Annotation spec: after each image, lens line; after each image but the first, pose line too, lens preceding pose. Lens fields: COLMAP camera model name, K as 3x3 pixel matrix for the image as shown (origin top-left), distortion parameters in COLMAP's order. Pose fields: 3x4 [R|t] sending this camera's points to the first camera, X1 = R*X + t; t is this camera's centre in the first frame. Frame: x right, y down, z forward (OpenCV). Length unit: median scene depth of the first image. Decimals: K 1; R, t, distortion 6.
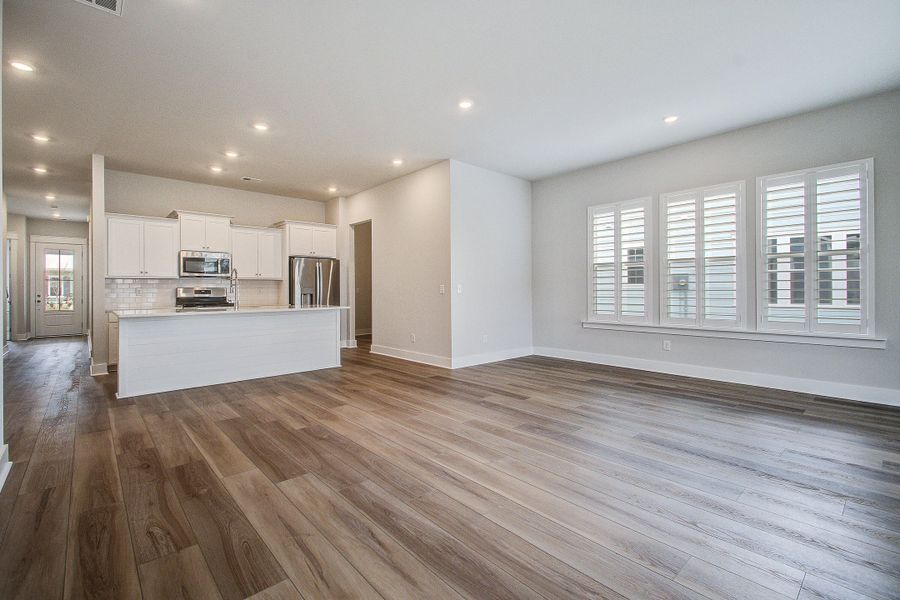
lens RADIAL K [[397.5, 0, 446.1], [0, 397.5, 291.4], [0, 0, 1]] dist [0.000445, -0.000020]
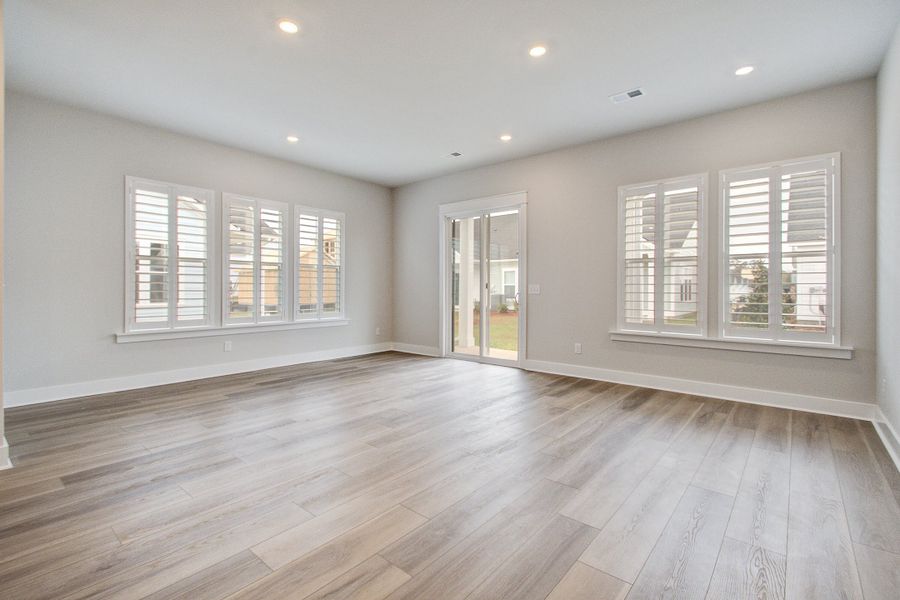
lens RADIAL K [[397.5, 0, 446.1], [0, 397.5, 291.4], [0, 0, 1]] dist [0.000445, -0.000020]
pose [[-0.120416, 0.003151, 0.992719, -0.434377], [0.000417, 0.999995, -0.003123, 0.001698], [-0.992723, 0.000038, -0.120417, 0.512678]]
